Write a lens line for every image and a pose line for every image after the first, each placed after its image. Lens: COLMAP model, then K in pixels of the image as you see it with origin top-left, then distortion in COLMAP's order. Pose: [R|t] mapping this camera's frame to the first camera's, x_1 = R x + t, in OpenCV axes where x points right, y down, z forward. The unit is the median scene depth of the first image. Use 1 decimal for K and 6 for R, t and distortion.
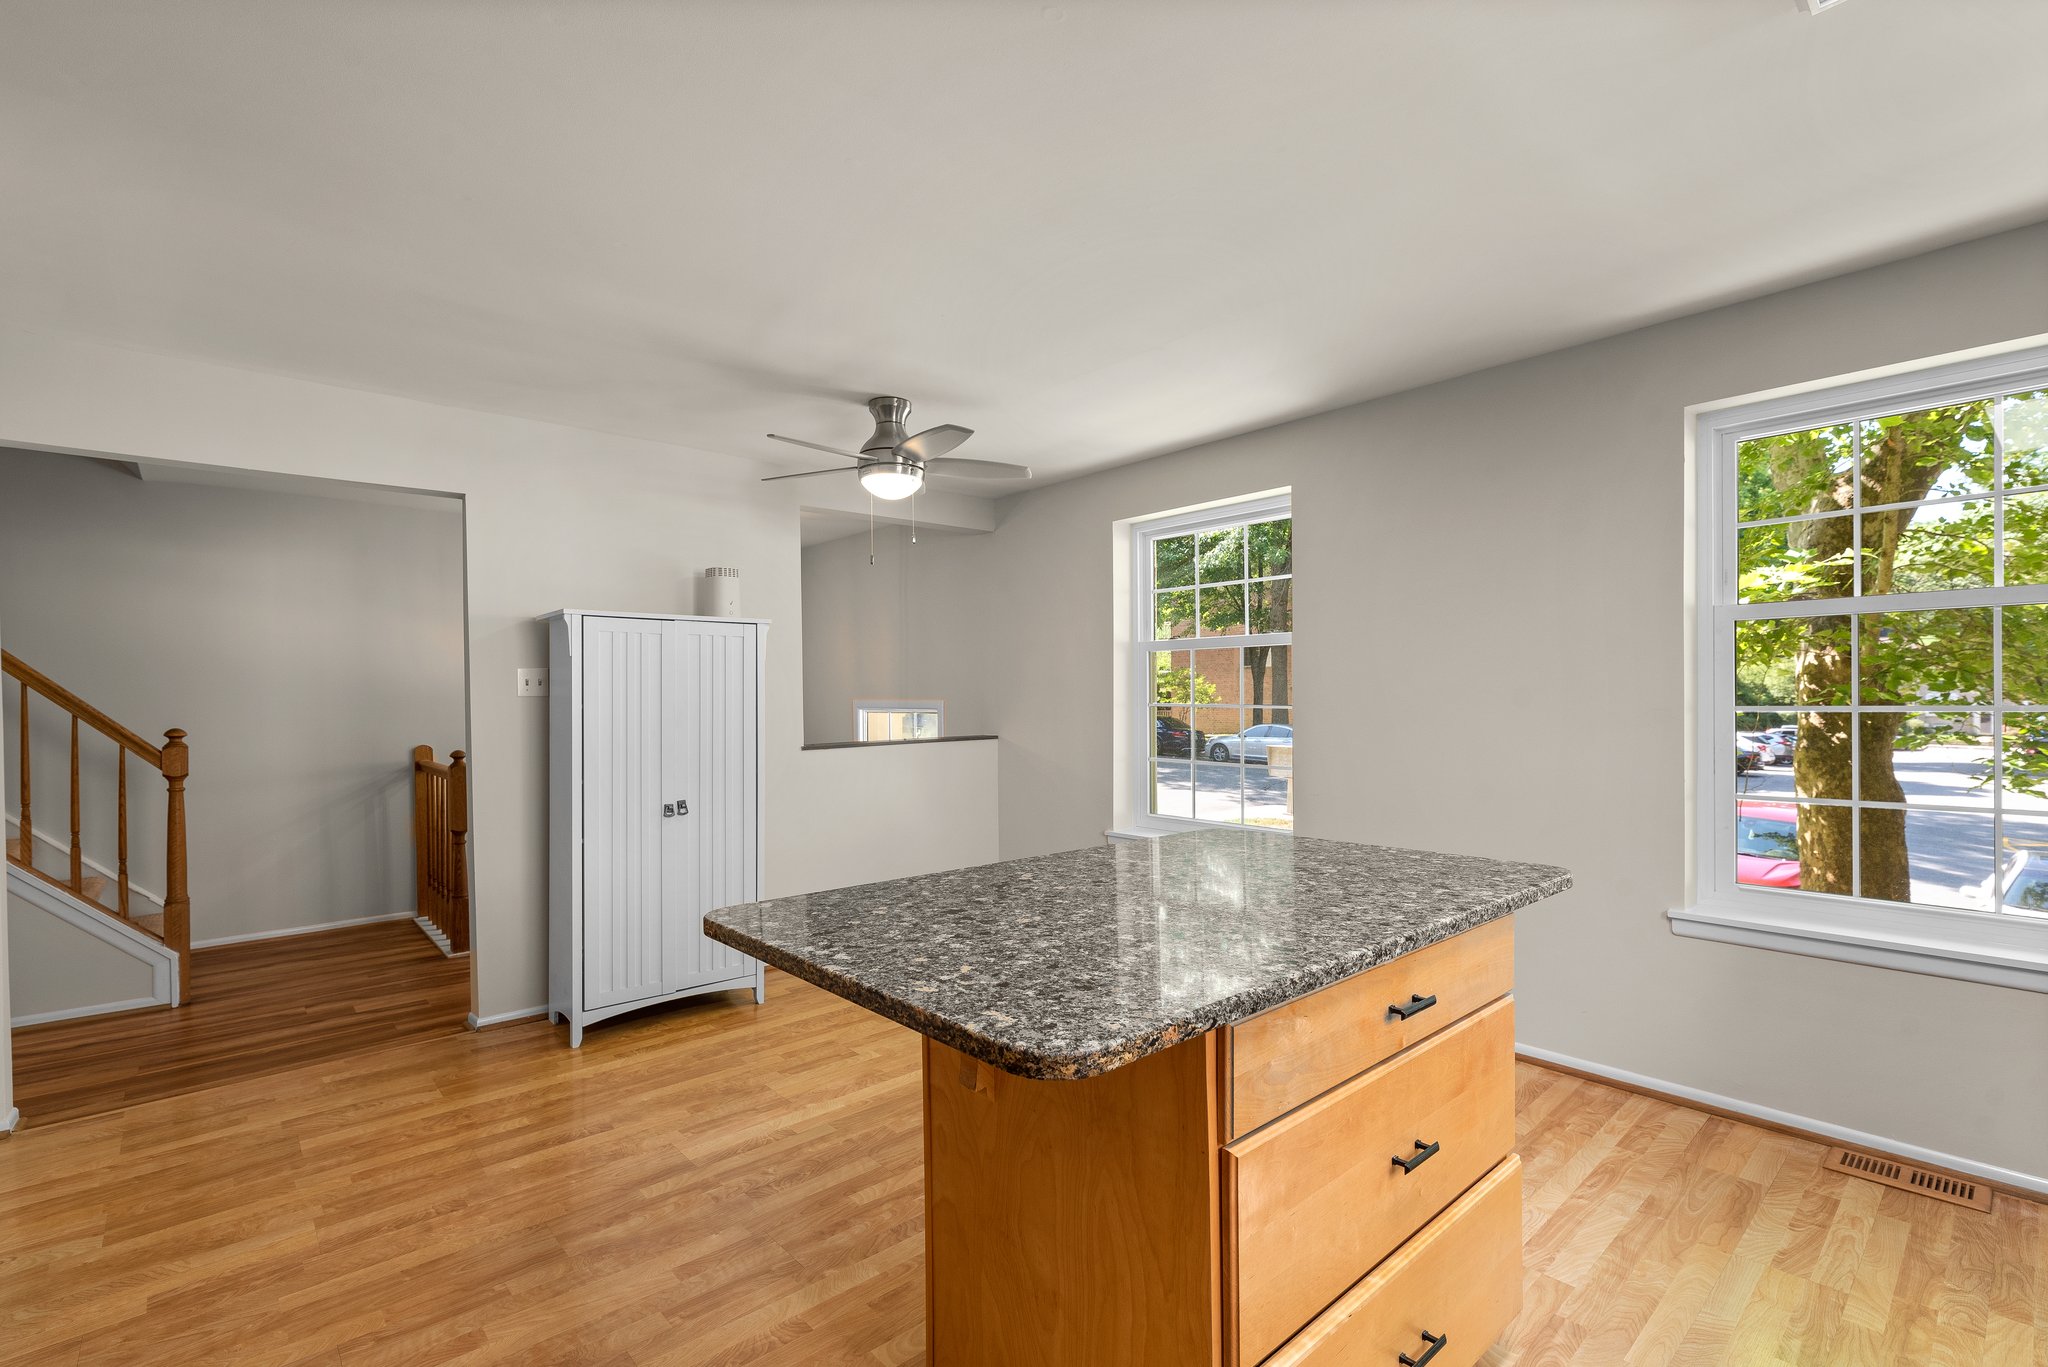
lens RADIAL K [[929.2, 0, 1031.8], [0, 929.2, 688.3], [0, 0, 1]] dist [-0.001286, -0.000475]
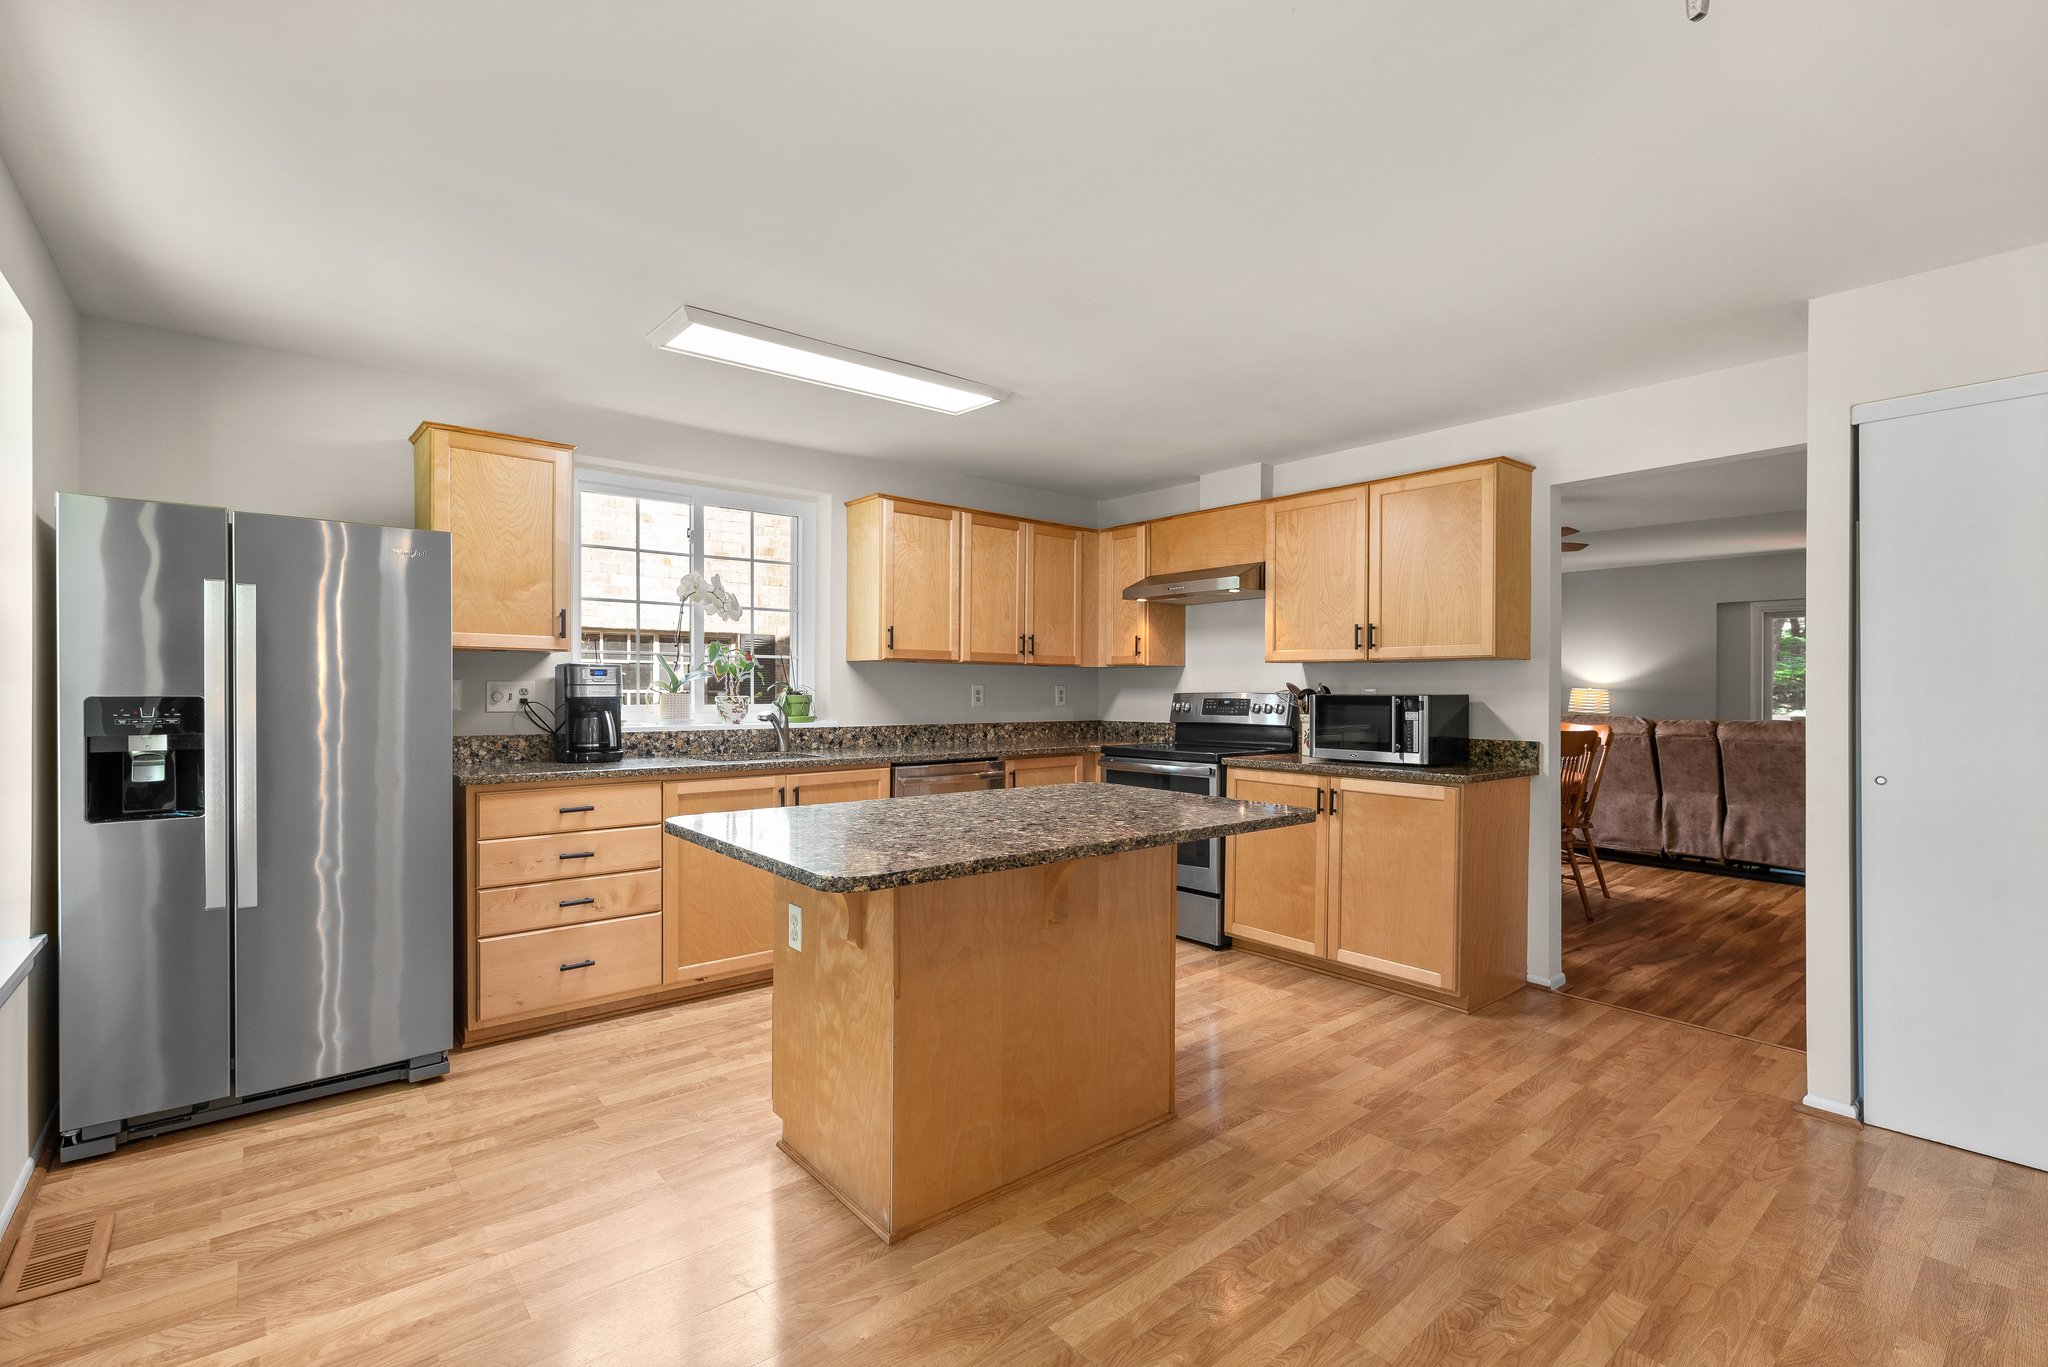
lens RADIAL K [[923.3, 0, 1035.0], [0, 923.3, 695.1], [0, 0, 1]] dist [0.001457, 0.000004]
pose [[-0.999443, 0.006144, 0.032790, 0.043742], [0.006179, 0.999980, 0.000954, 0.030396], [-0.032784, 0.001157, -0.999462, 1.560118]]
